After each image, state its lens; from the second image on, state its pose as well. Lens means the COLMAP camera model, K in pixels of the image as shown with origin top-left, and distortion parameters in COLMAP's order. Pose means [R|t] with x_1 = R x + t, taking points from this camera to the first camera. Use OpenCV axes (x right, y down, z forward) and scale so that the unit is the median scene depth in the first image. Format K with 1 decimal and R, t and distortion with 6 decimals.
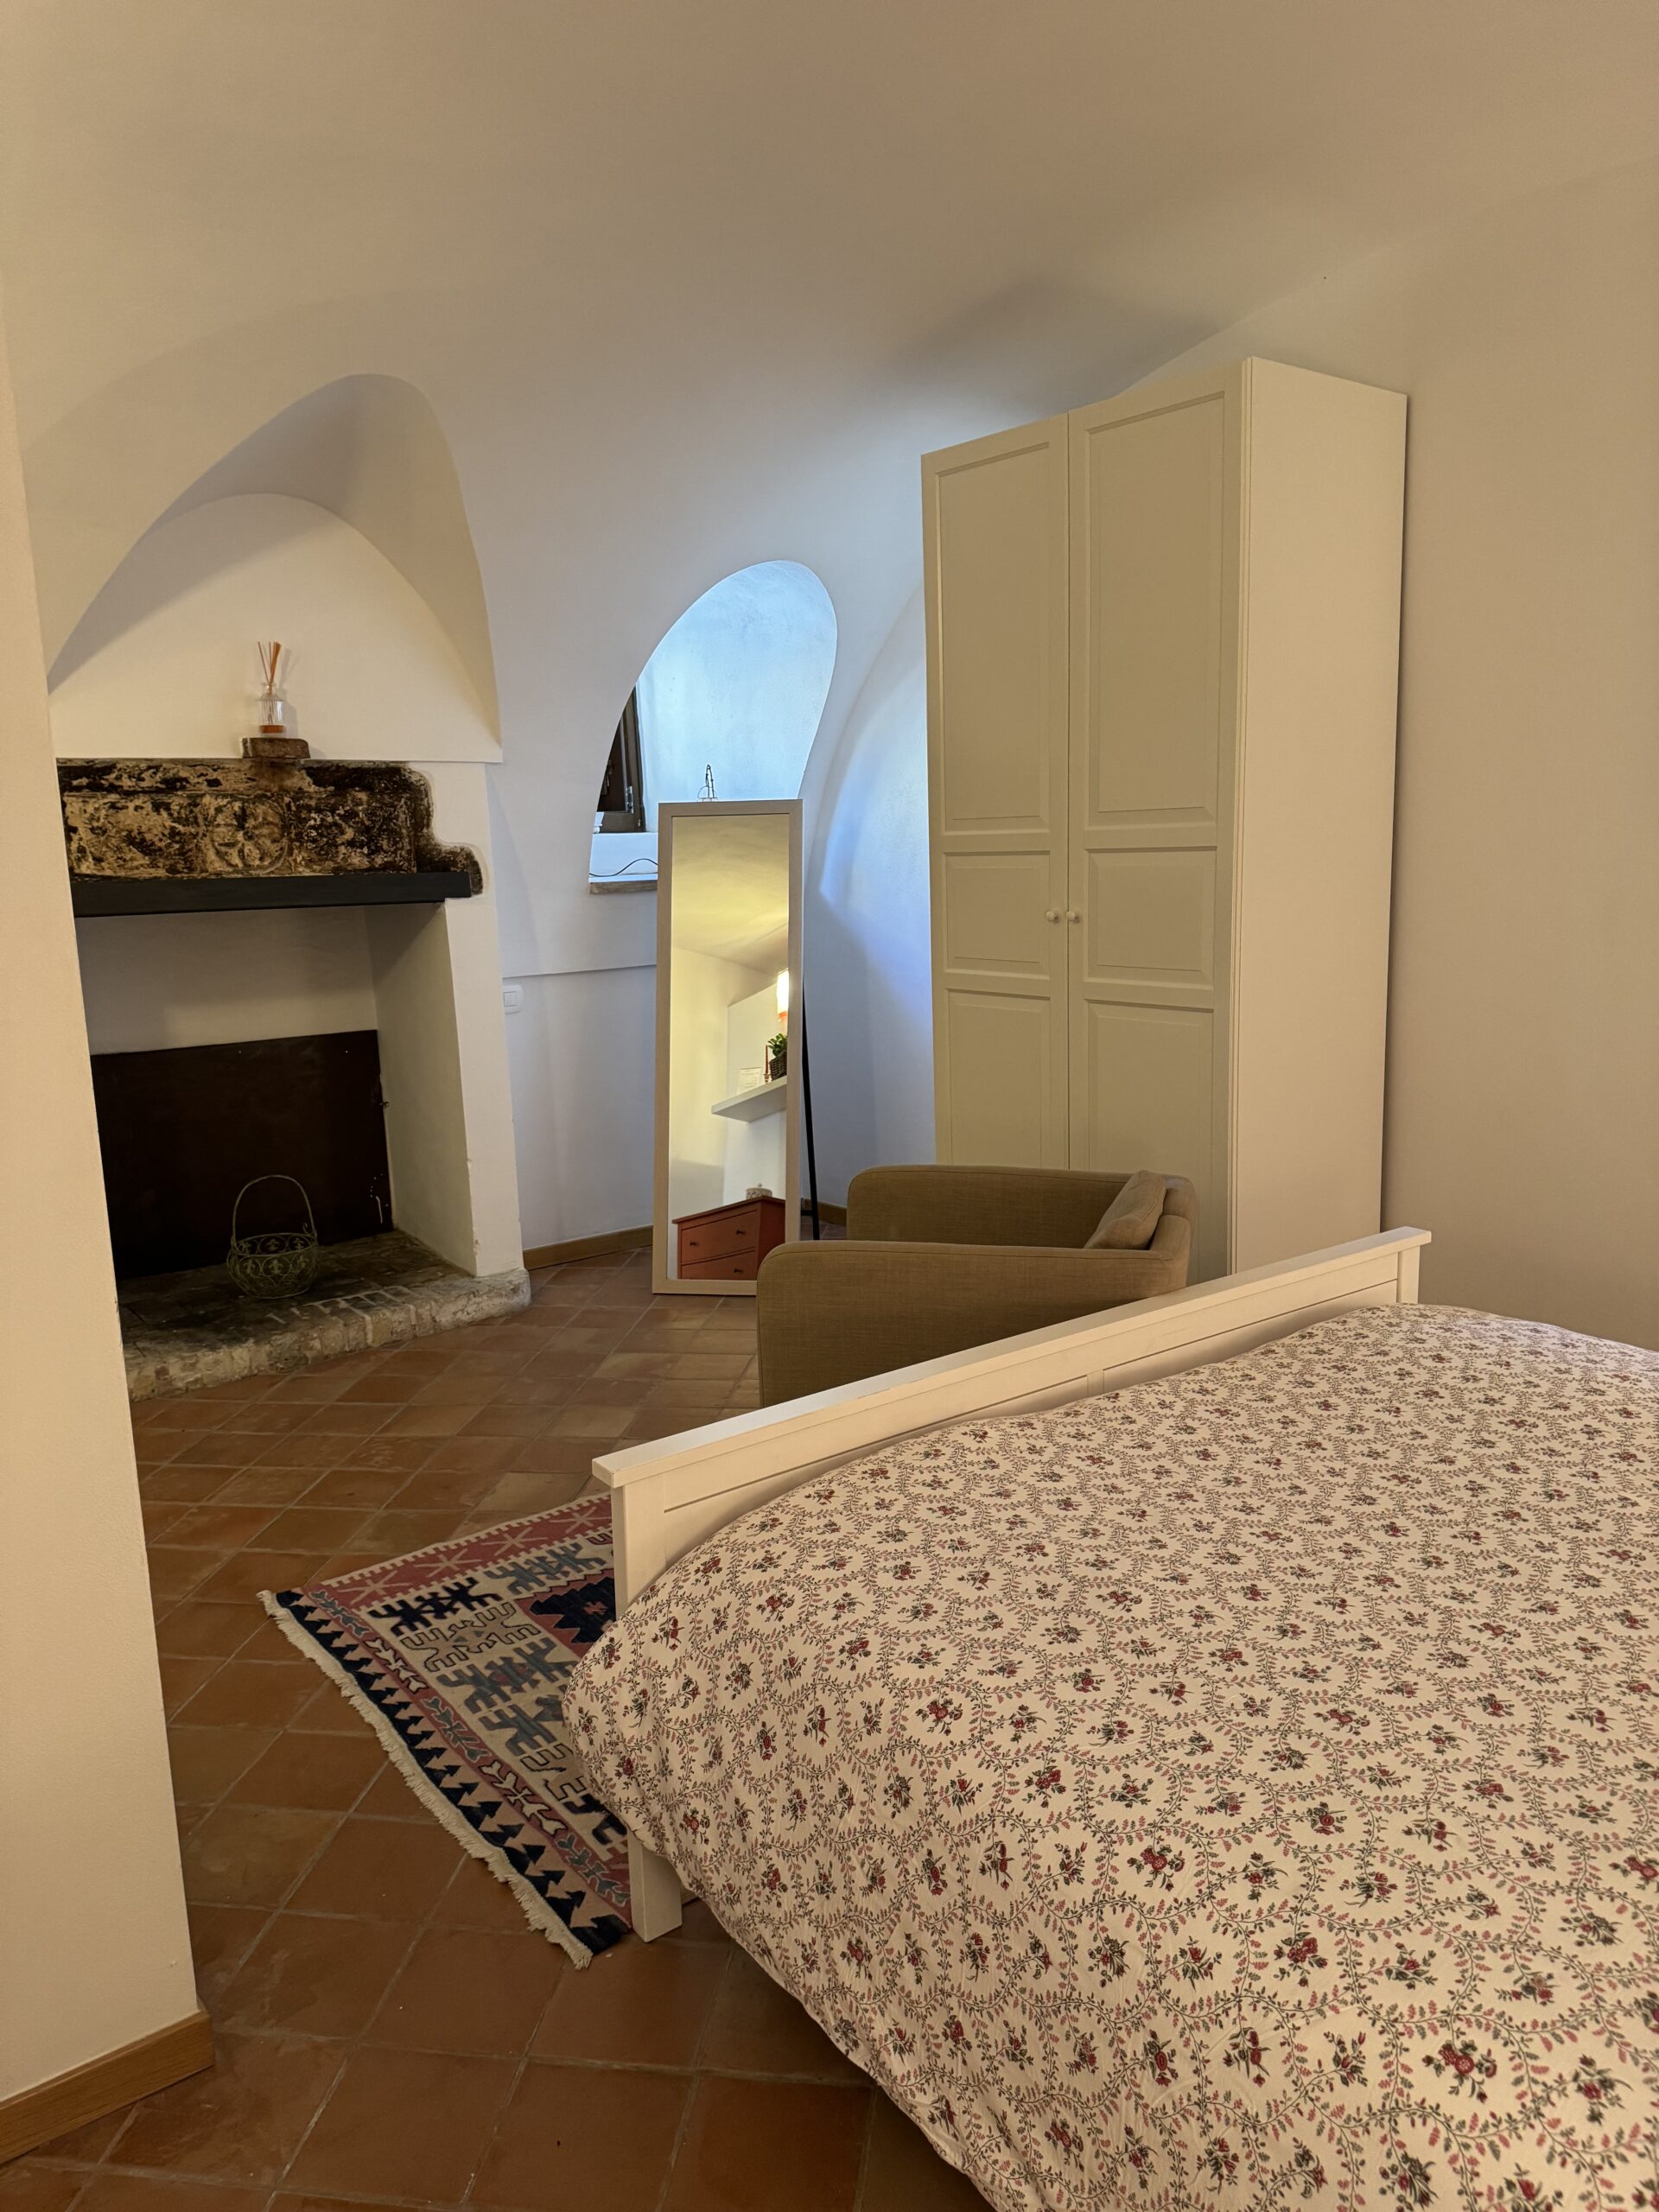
lens RADIAL K [[1535.3, 0, 833.6], [0, 1535.3, 1110.5], [0, 0, 1]] dist [0.200665, -0.376176]
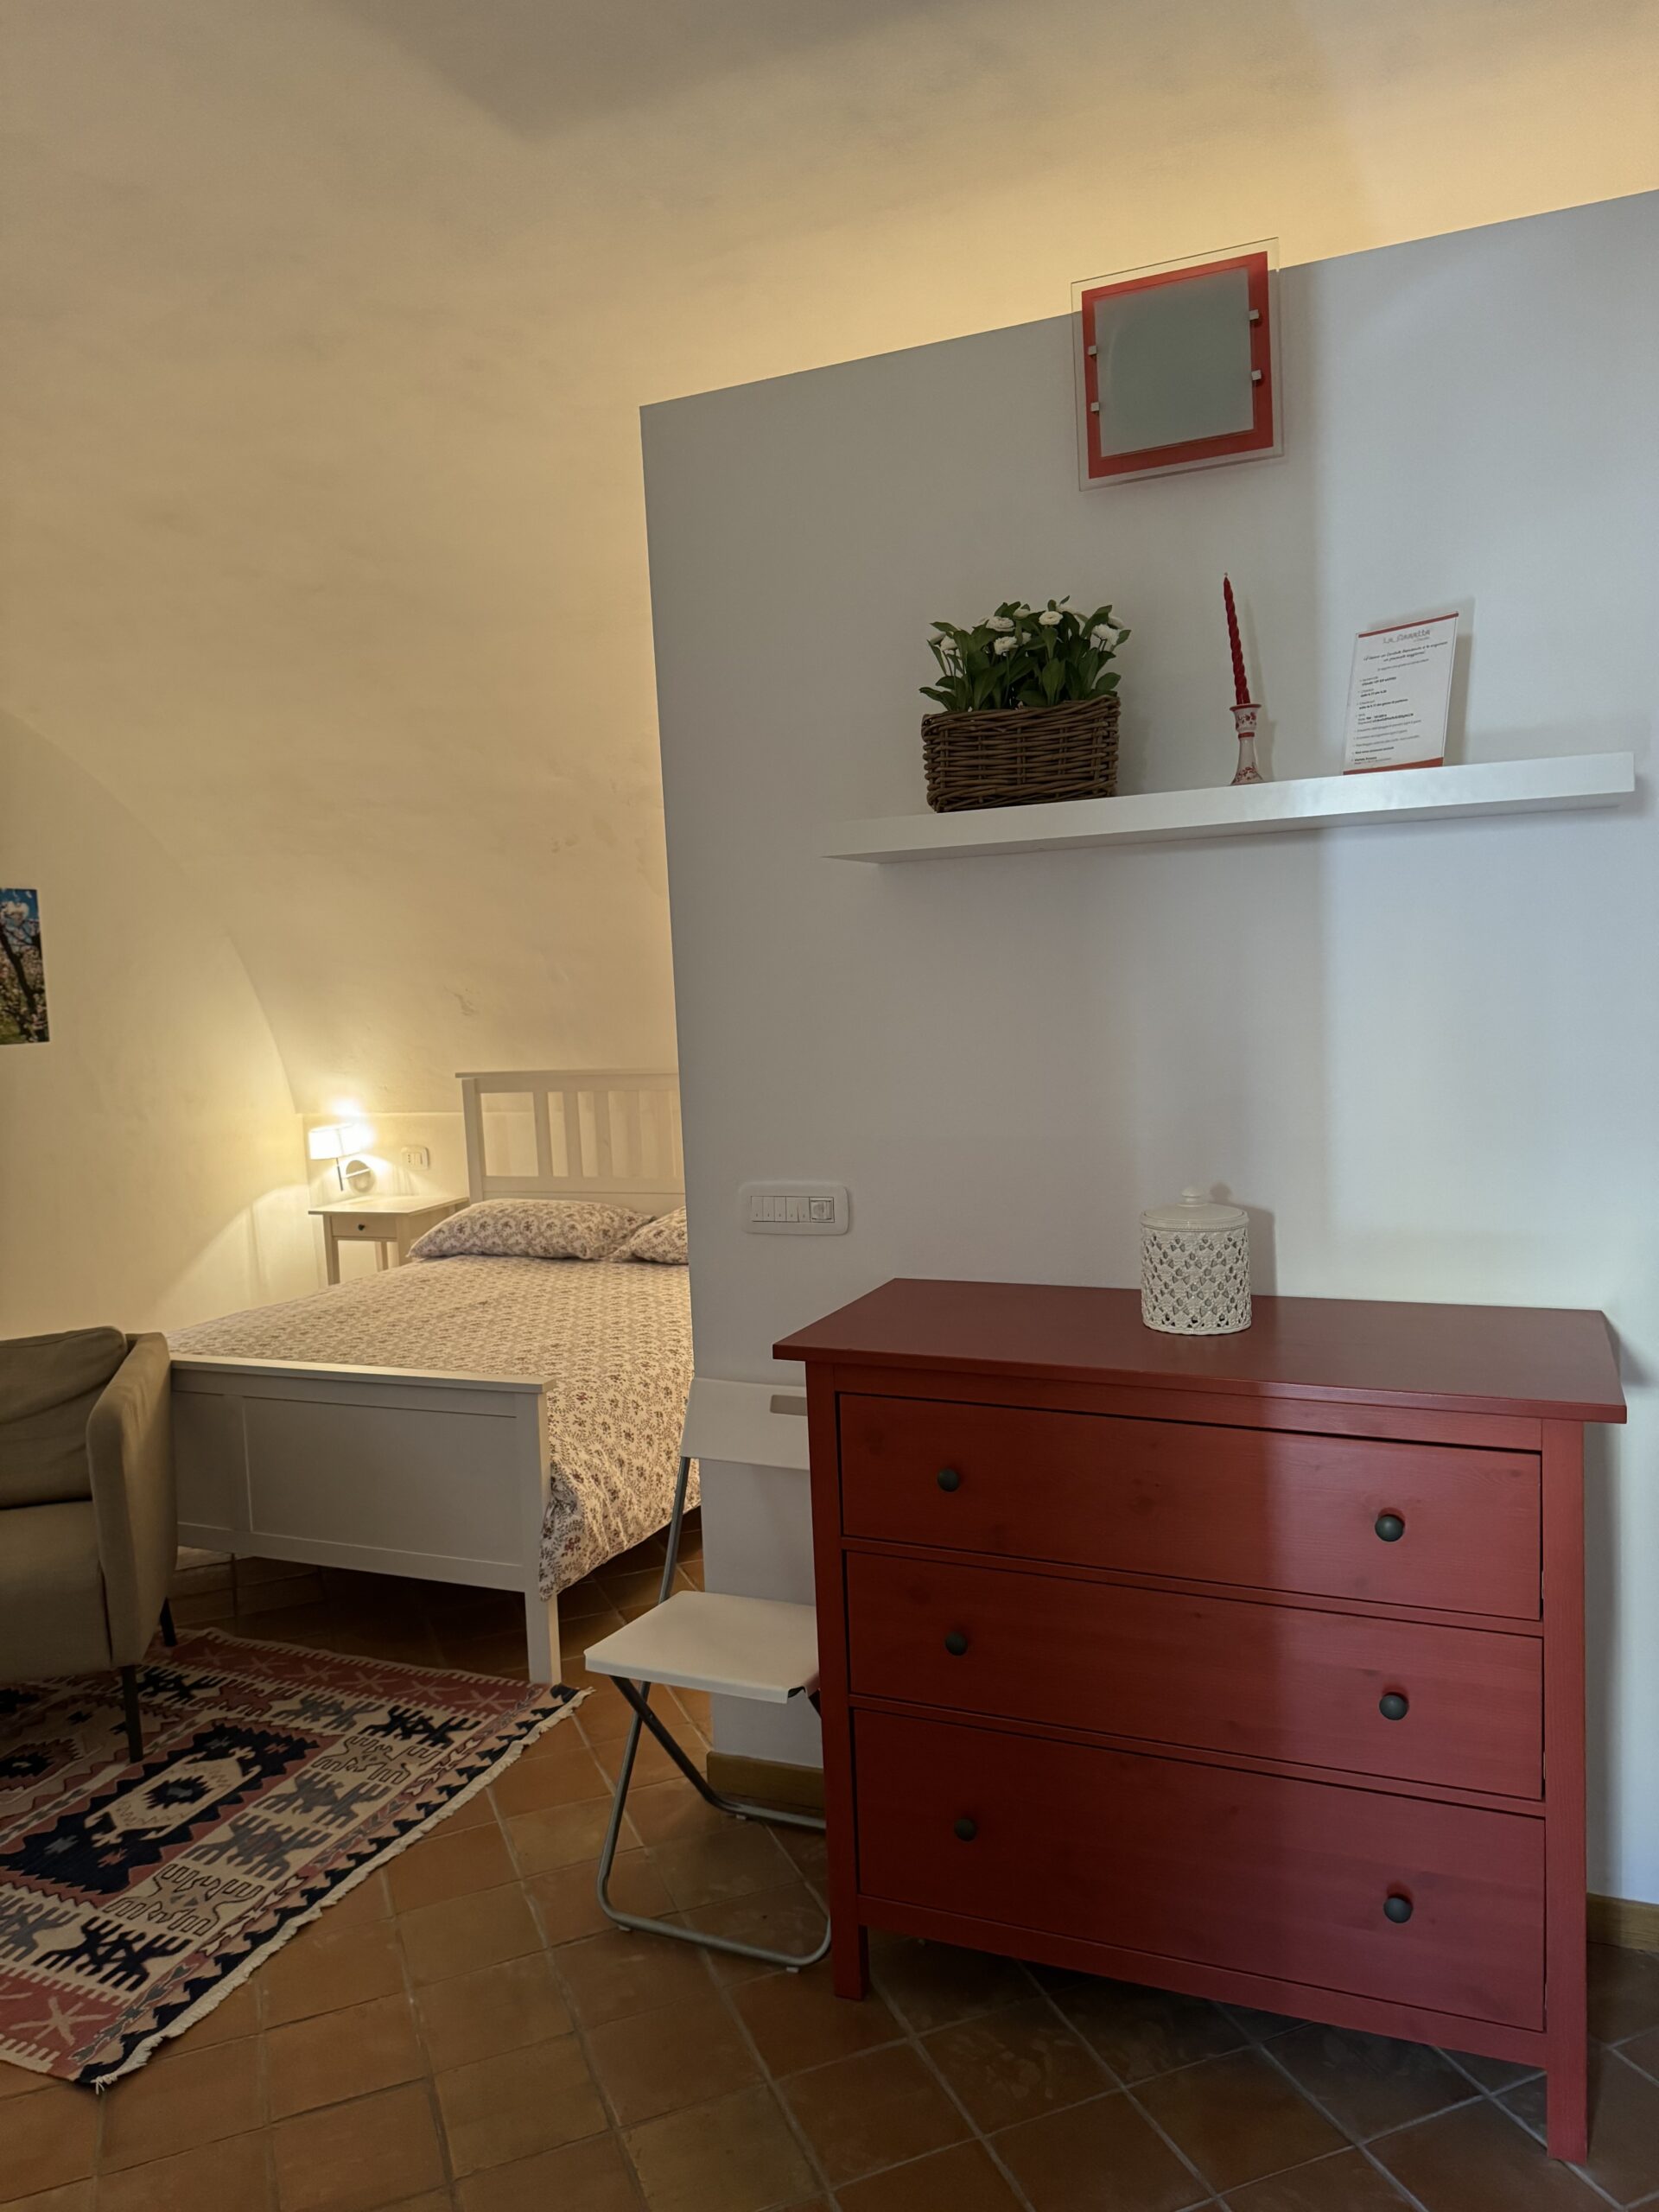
lens RADIAL K [[1531.6, 0, 829.5], [0, 1531.6, 1106.0], [0, 0, 1]] dist [0.045403, -0.114632]
pose [[-0.492806, -0.017923, 0.869954, -1.354198], [0.215740, 0.966054, 0.142114, -0.177296], [-0.842970, 0.257719, -0.472211, 1.133718]]
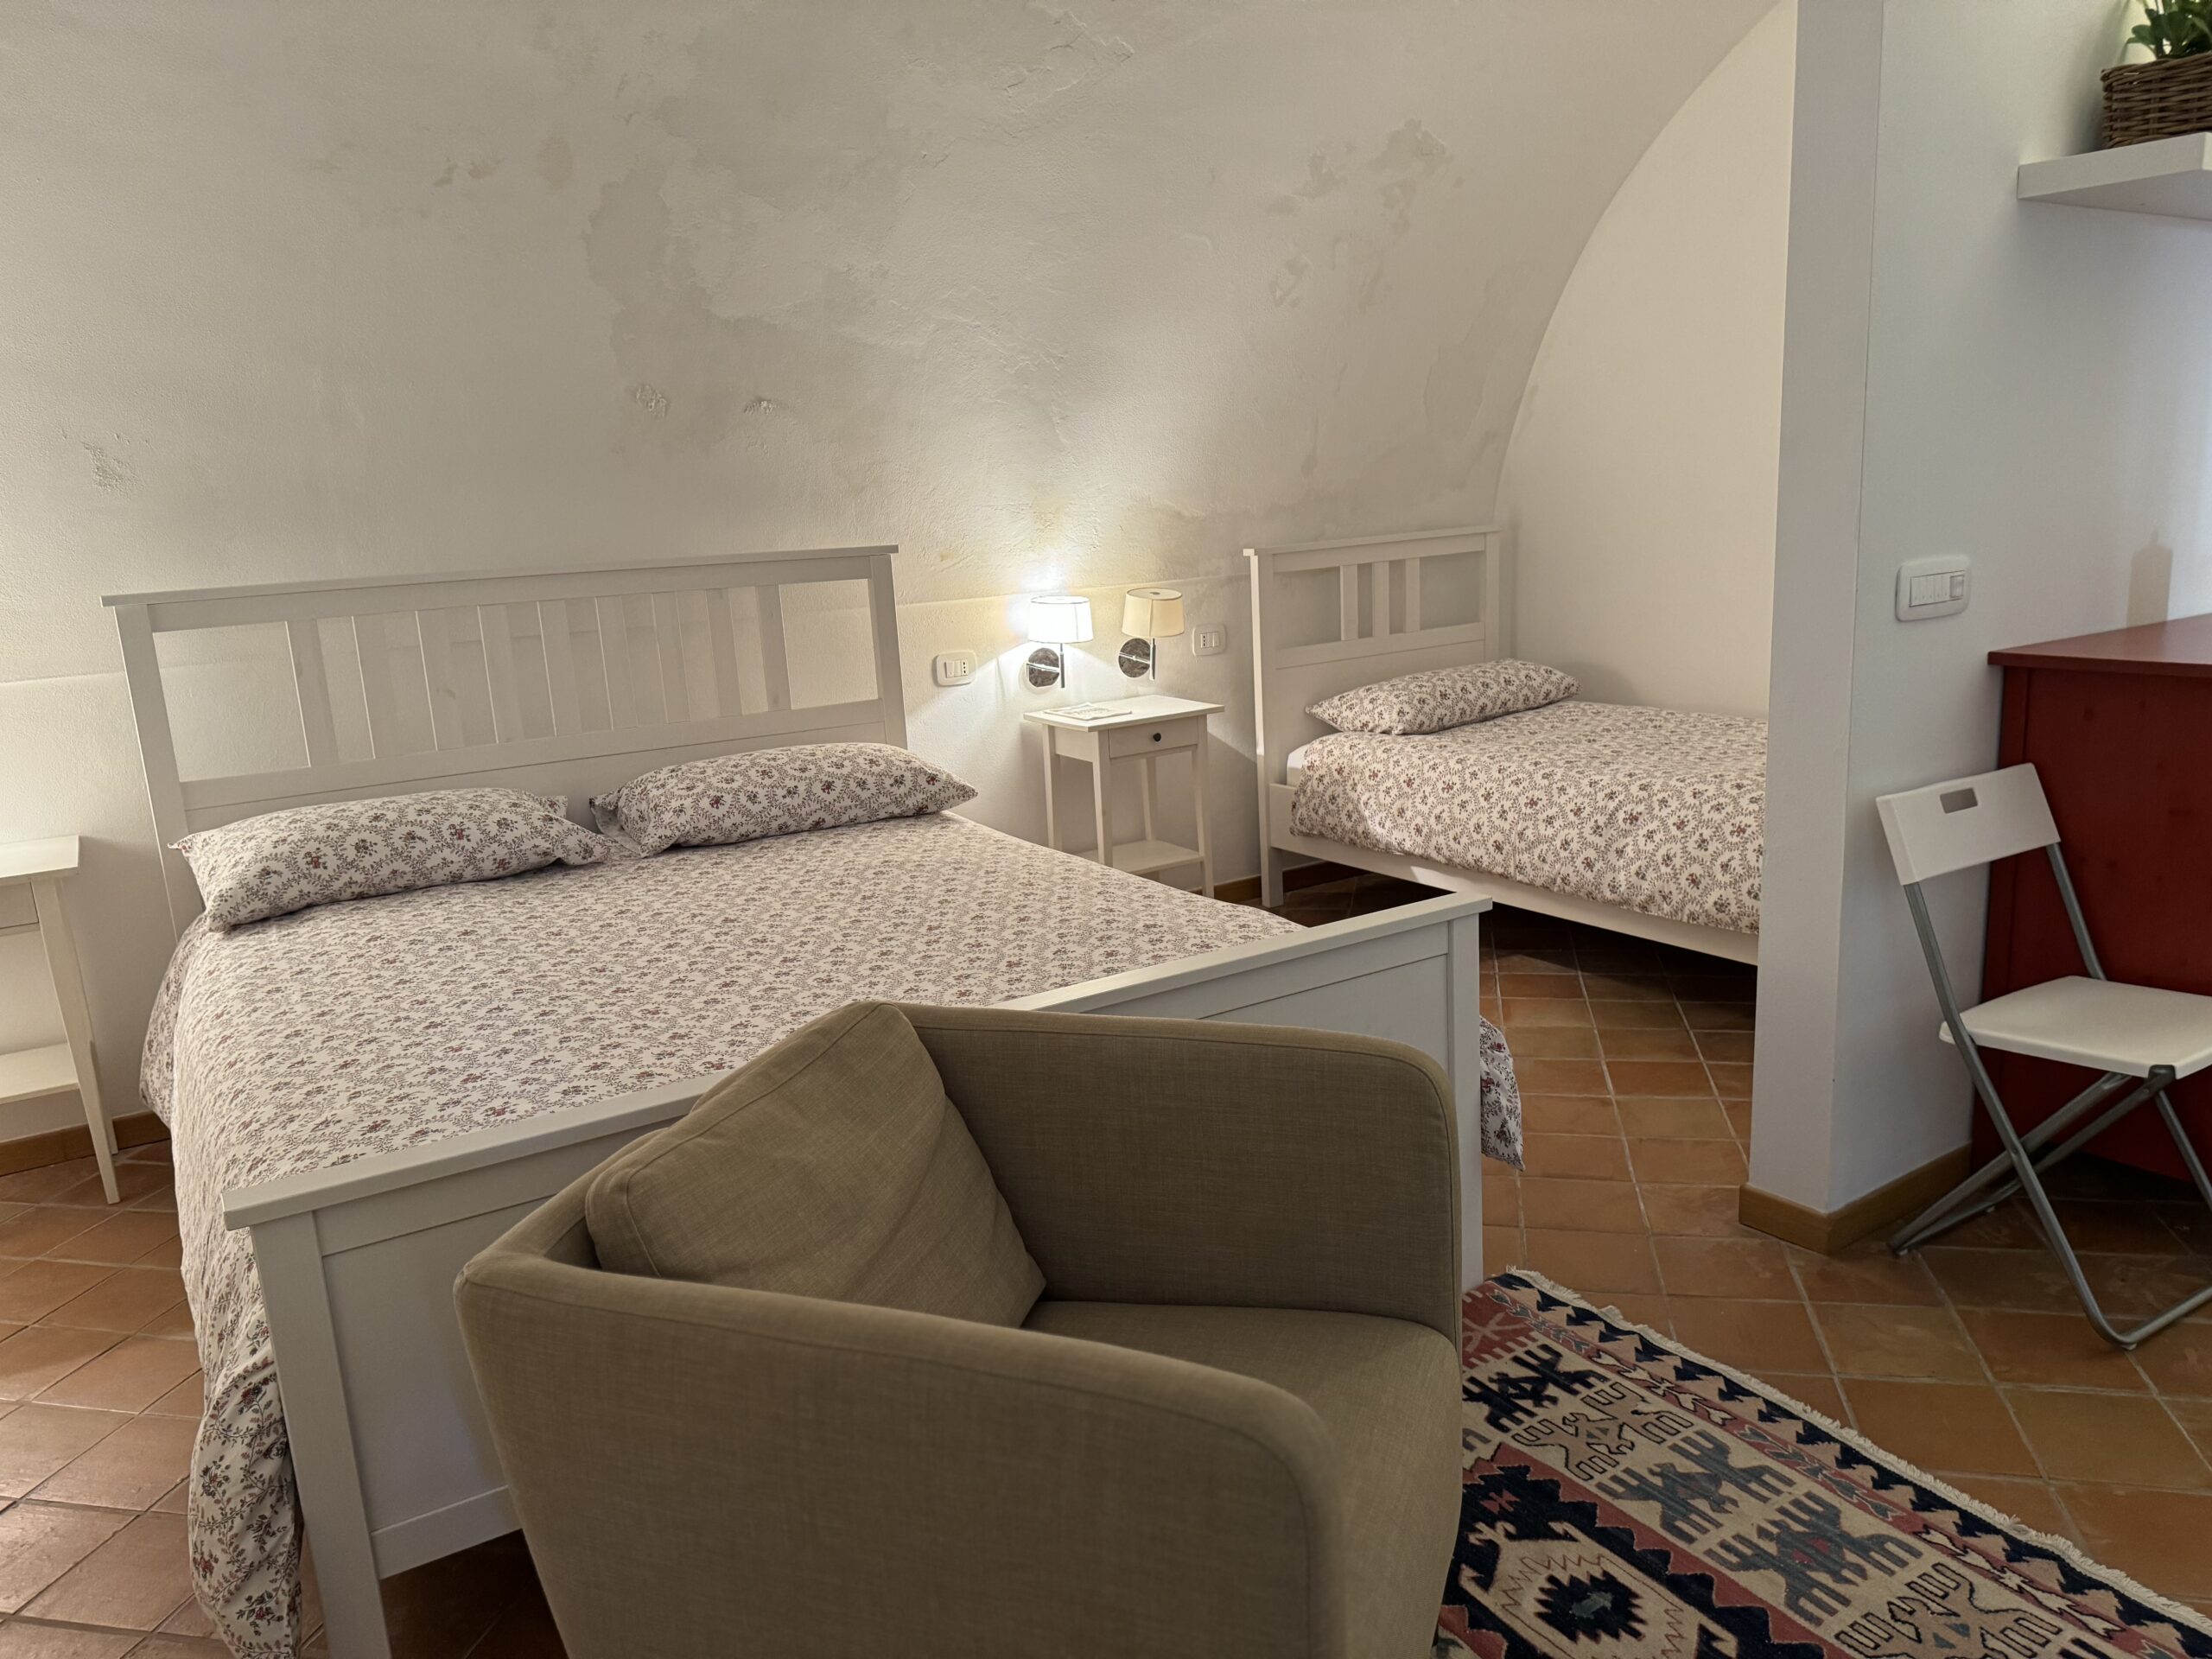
lens RADIAL K [[1558.0, 0, 1103.2], [0, 1558.0, 833.6], [0, 0, 1]] dist [0.067076, -0.098007]
pose [[-0.993349, 0.059673, 0.098474, 0.021223], [0.093111, 0.919414, 0.382110, -0.253321], [-0.067736, 0.388738, -0.918855, 1.688031]]
